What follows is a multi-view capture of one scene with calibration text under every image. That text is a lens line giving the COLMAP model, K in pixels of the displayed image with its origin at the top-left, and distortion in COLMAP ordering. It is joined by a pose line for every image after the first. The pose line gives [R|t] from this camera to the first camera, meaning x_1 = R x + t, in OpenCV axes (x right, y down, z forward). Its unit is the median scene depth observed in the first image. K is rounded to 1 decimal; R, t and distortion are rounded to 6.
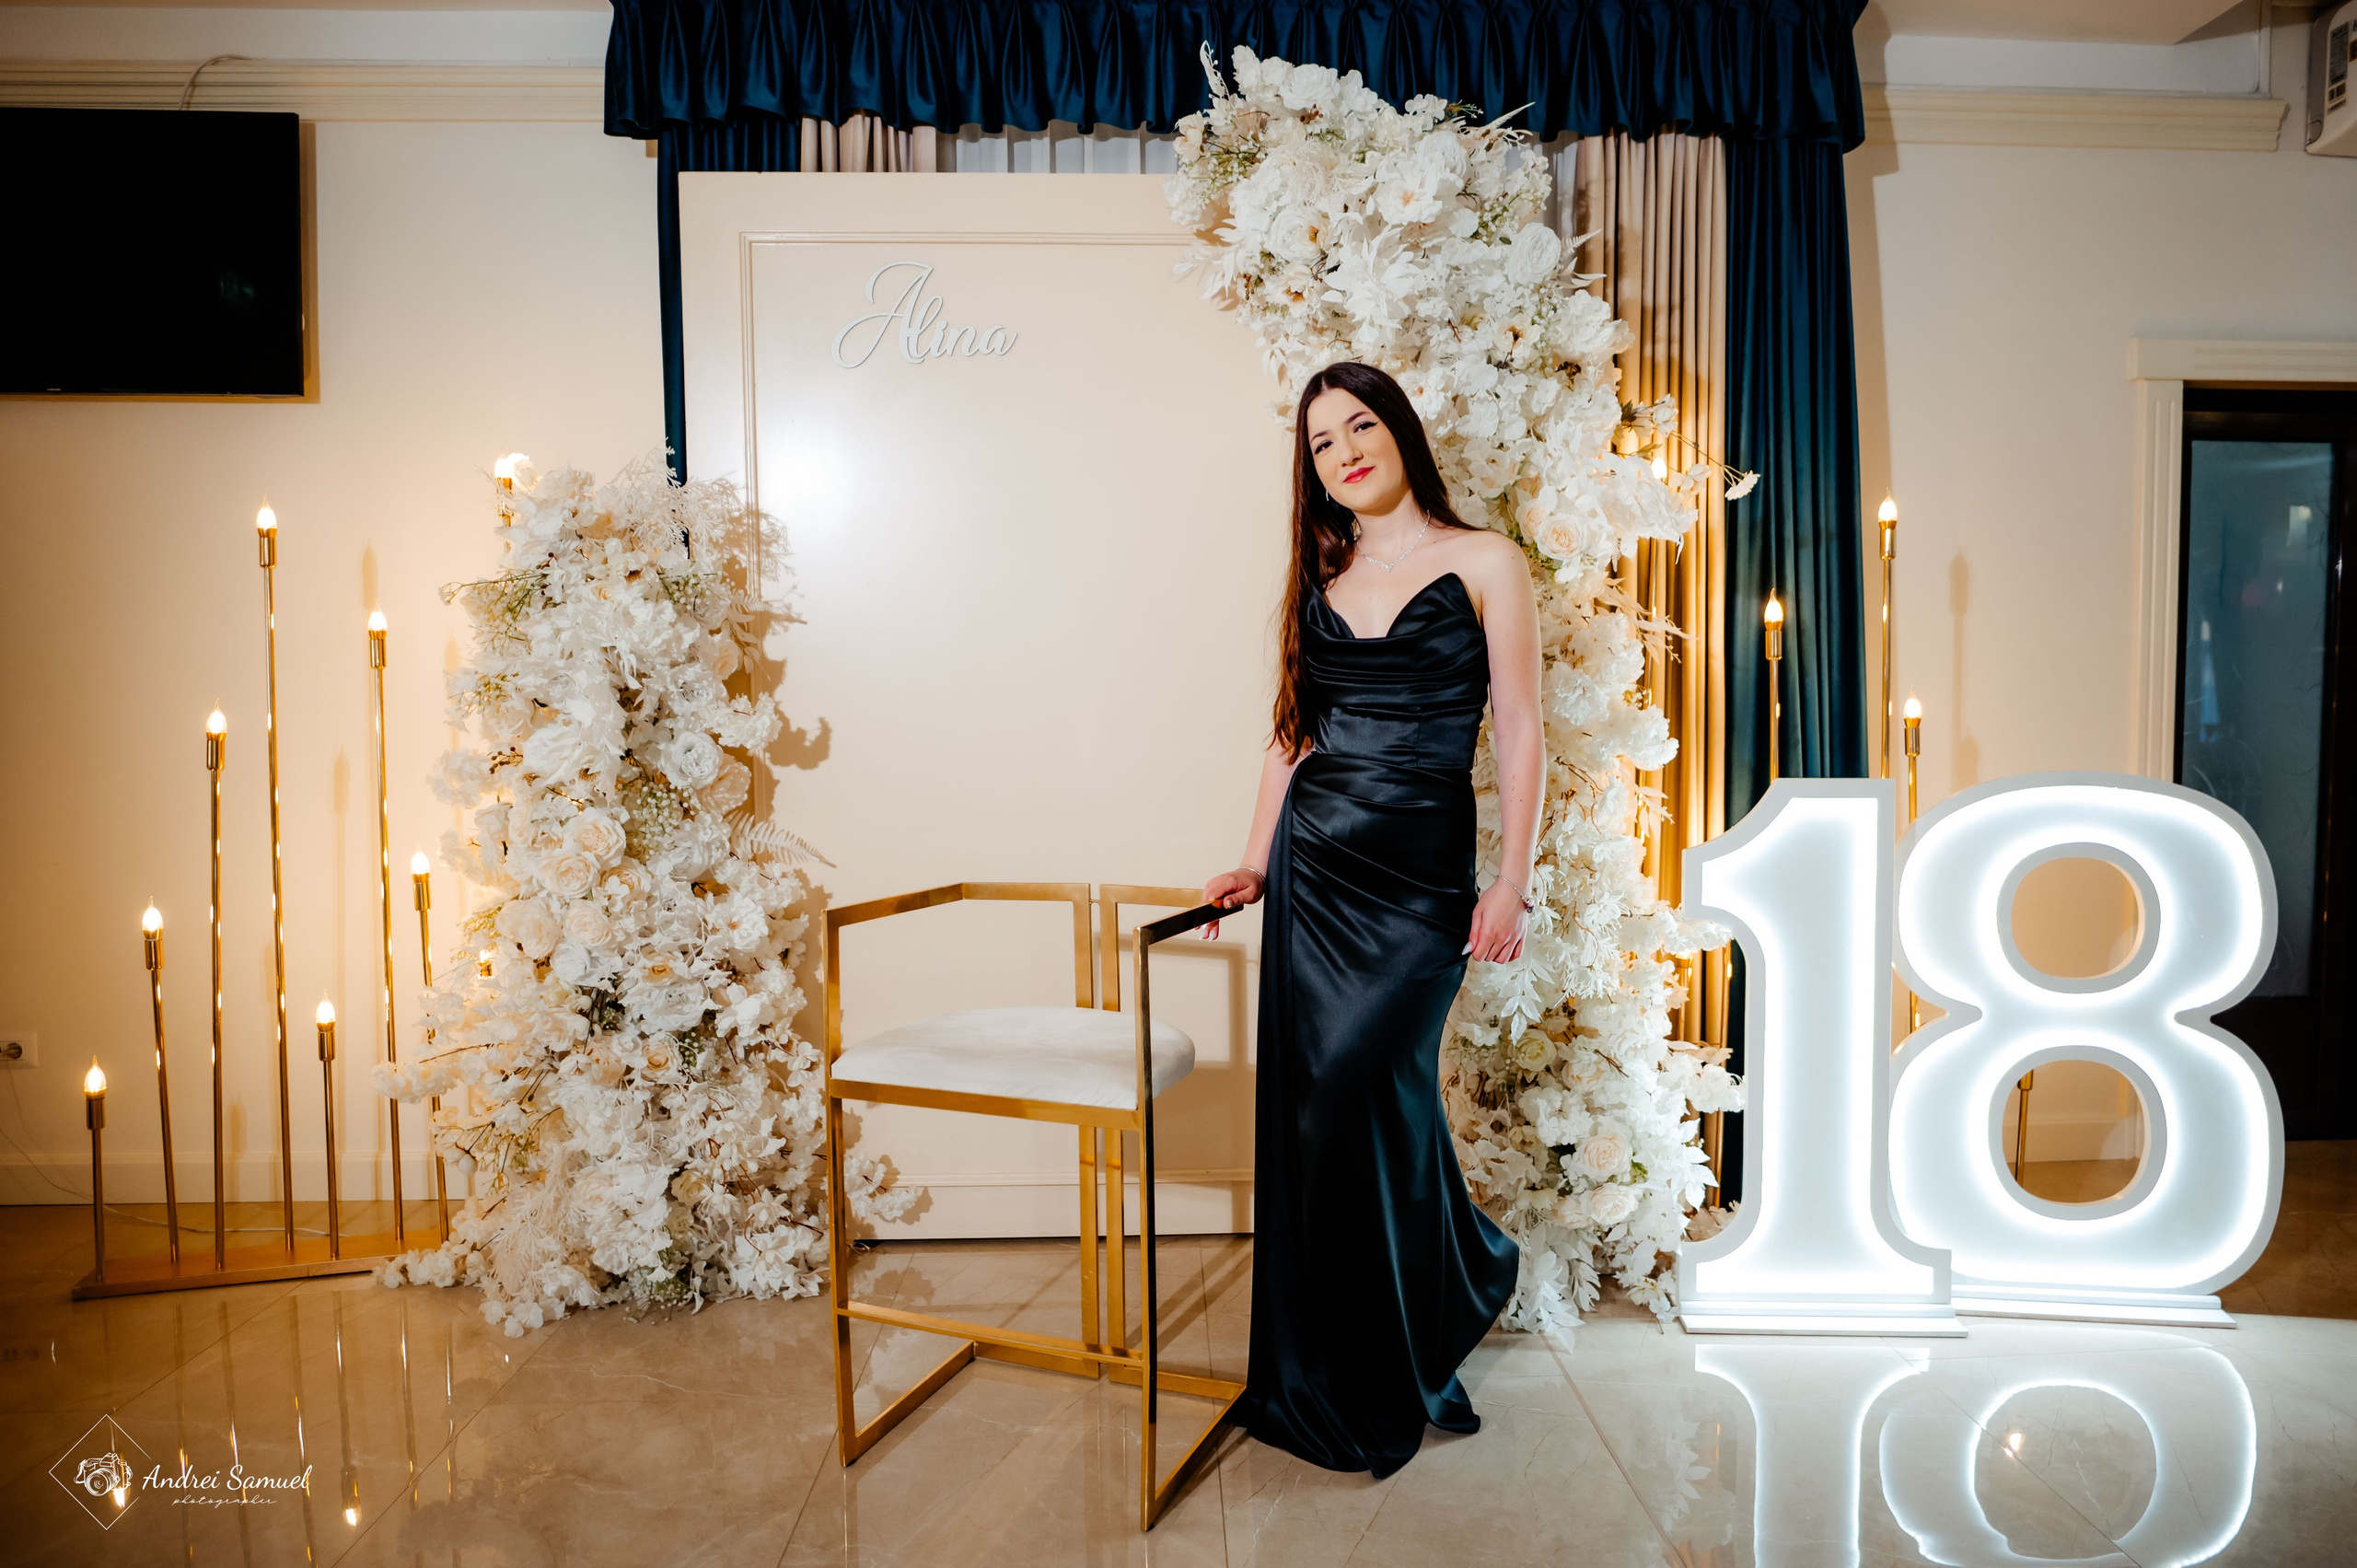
lens RADIAL K [[1280.9, 0, 1203.2], [0, 1280.9, 772.9], [0, 0, 1]] dist [-0.000513, -0.000083]
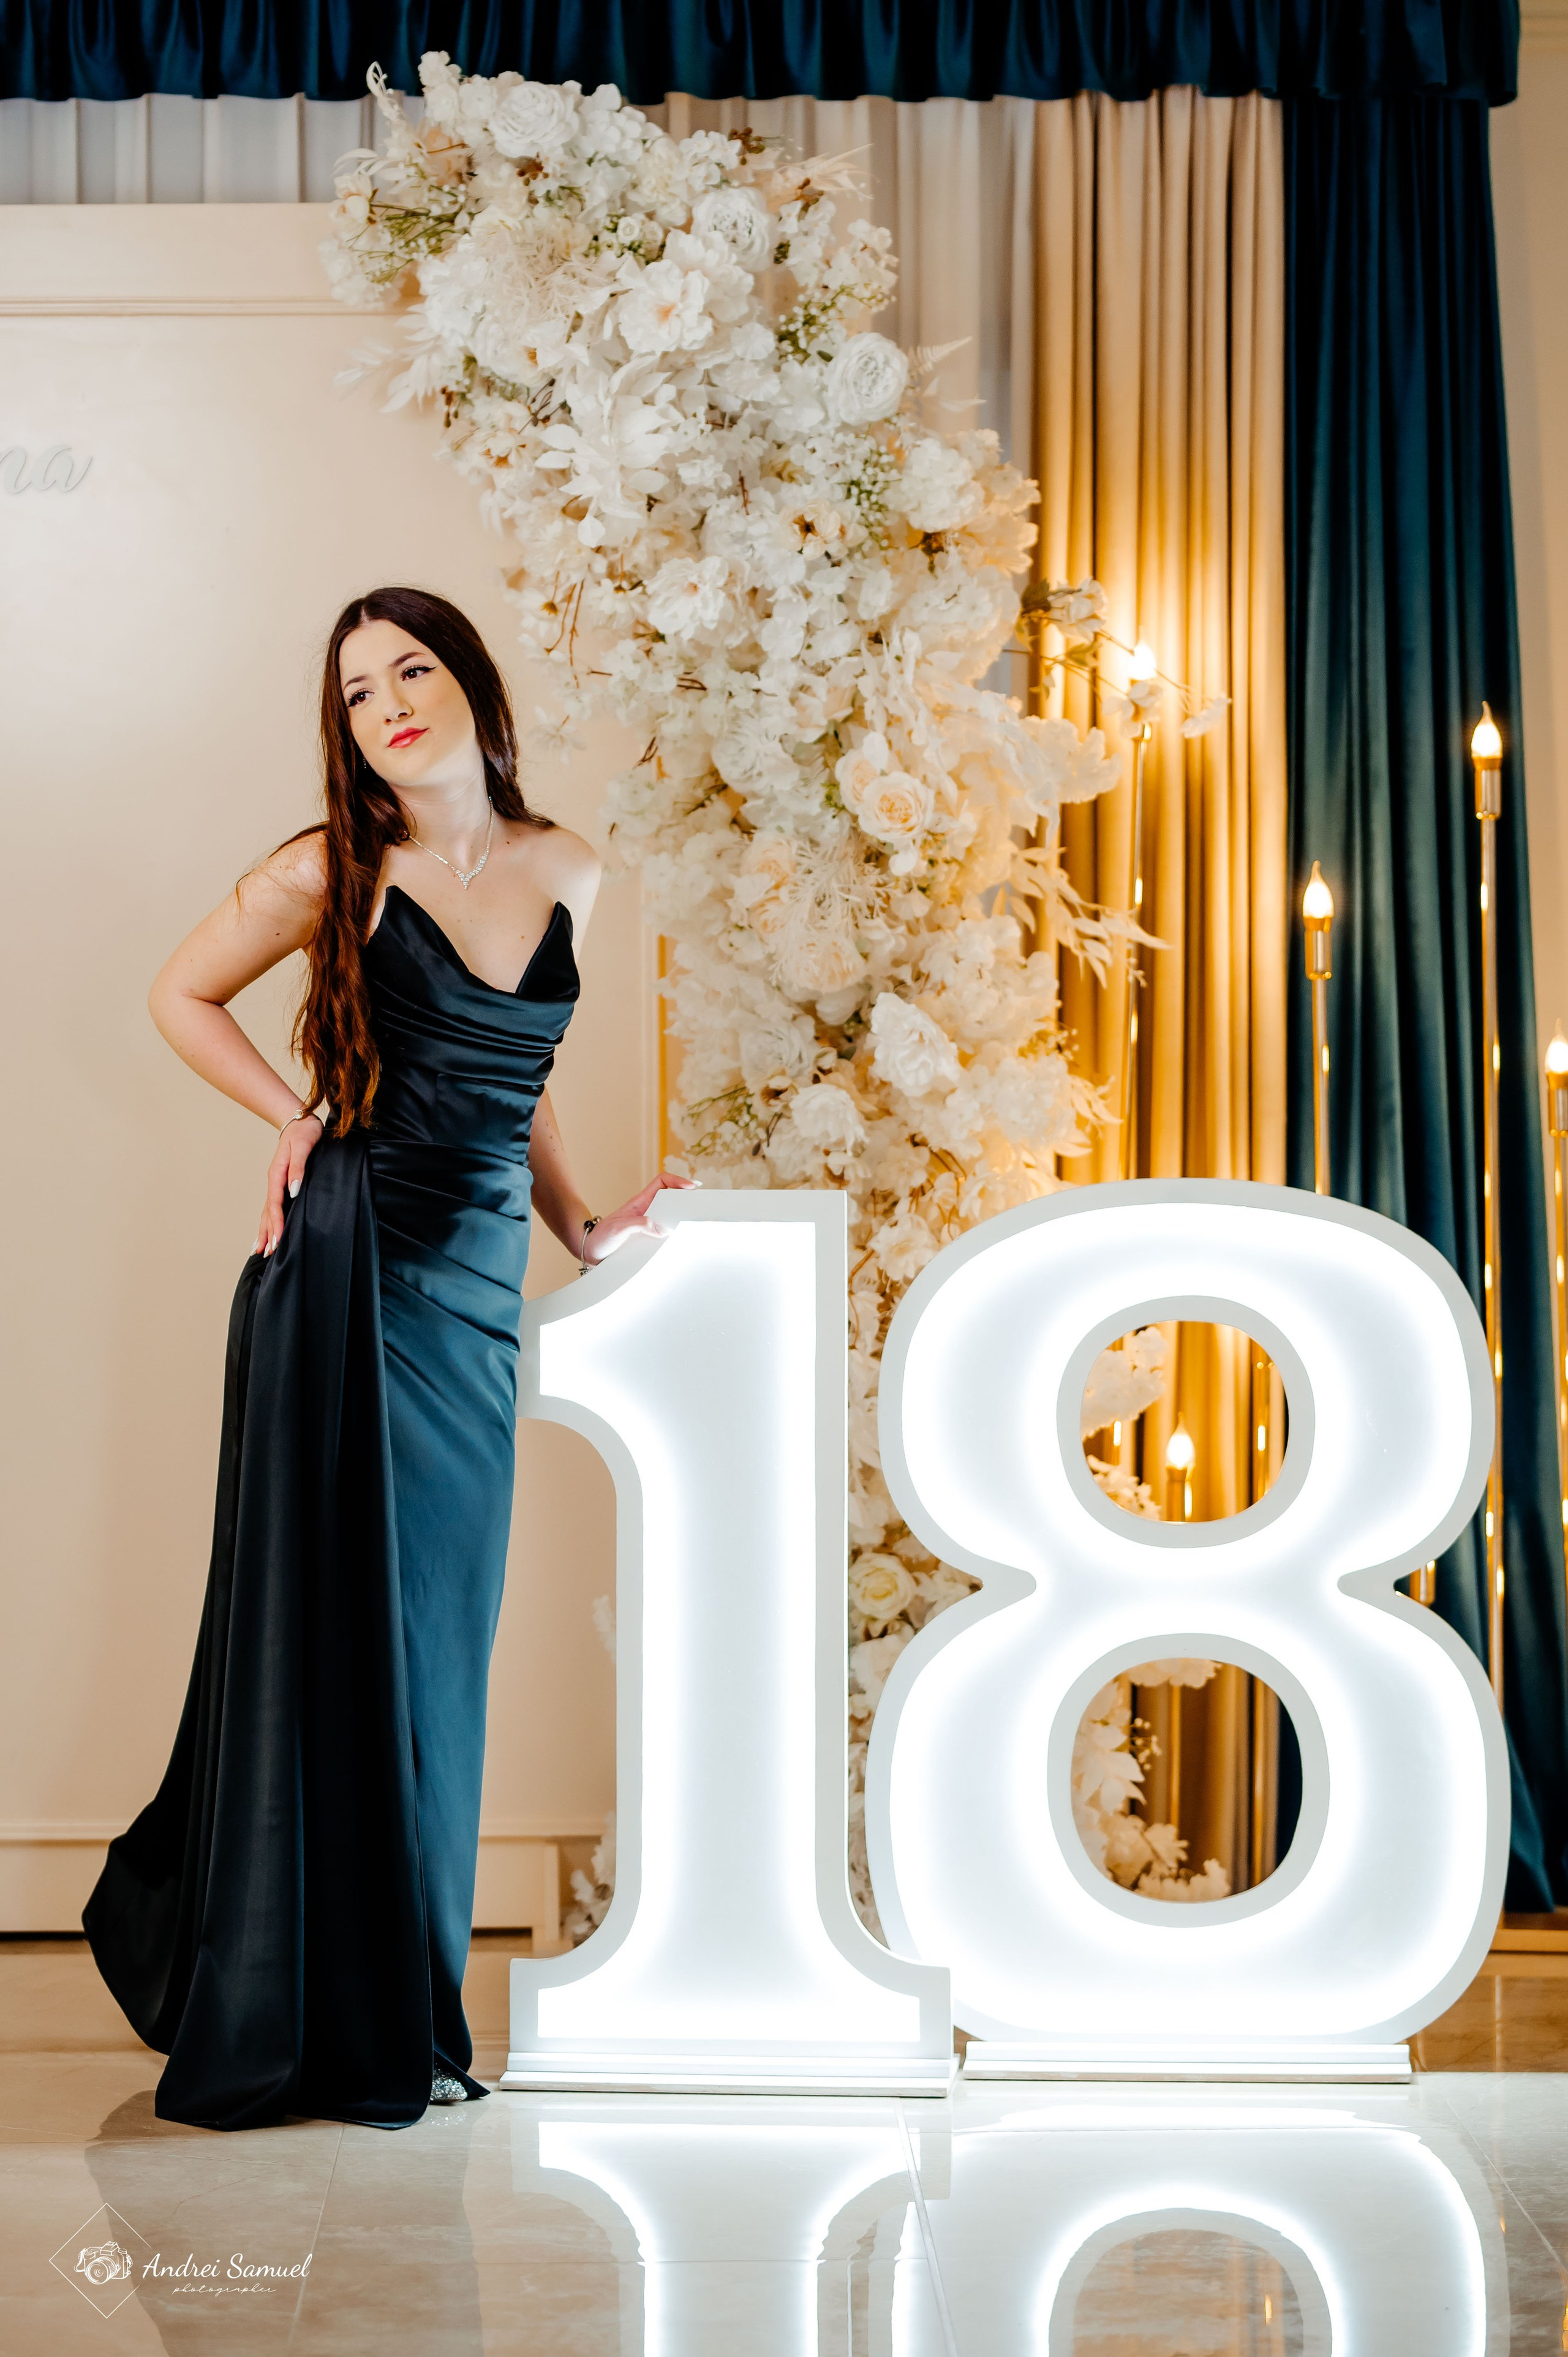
lens RADIAL K [[5904.9, 0, 777.9], [0, 5904.9, 1174.2], [0, 0, 1]] dist [0.075829, 0.000000]
pose [[0.999538, 0.001461, -0.030346, 0.299250], [-0.001726, 0.999961, -0.008697, 0.033926], [0.030332, 0.008746, 0.999502, -2.021448]]
